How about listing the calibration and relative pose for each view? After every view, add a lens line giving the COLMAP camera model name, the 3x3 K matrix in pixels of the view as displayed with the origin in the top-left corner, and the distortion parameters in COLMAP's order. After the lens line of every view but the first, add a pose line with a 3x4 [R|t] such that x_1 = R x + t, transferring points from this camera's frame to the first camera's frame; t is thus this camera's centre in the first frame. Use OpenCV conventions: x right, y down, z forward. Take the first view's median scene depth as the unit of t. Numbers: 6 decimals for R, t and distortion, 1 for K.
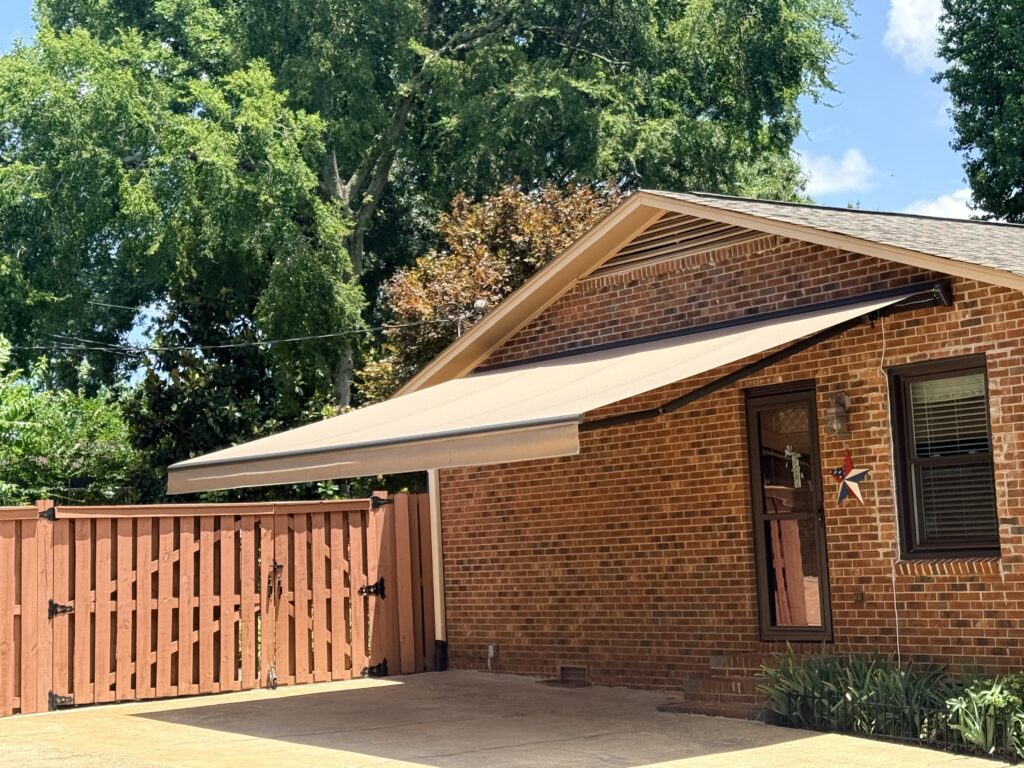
lens RADIAL K [[1851.9, 0, 514.4], [0, 1851.9, 377.2], [0, 0, 1]] dist [0.182617, 0.000000]
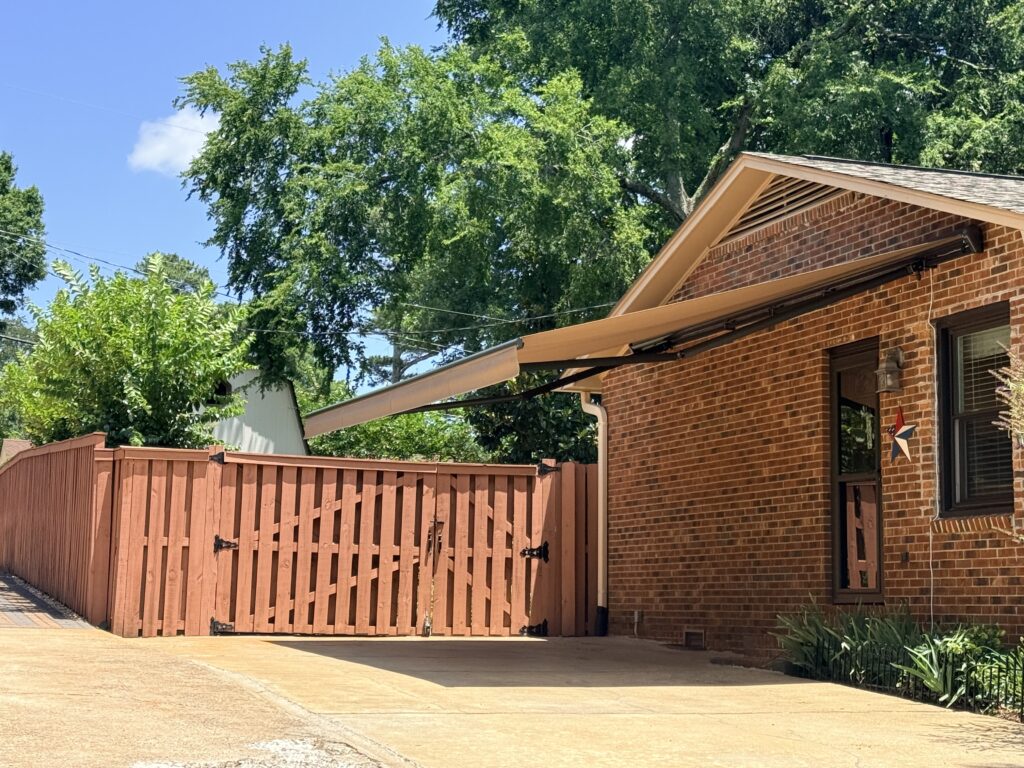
lens RADIAL K [[1851.9, 0, 515.4], [0, 1851.9, 392.6], [0, 0, 1]] dist [0.182617, 0.000000]
pose [[0.954507, 0.024551, -0.297177, 0.243181], [-0.031189, 0.999358, -0.017617, 0.048603], [0.296554, 0.026084, 0.954660, 0.006115]]
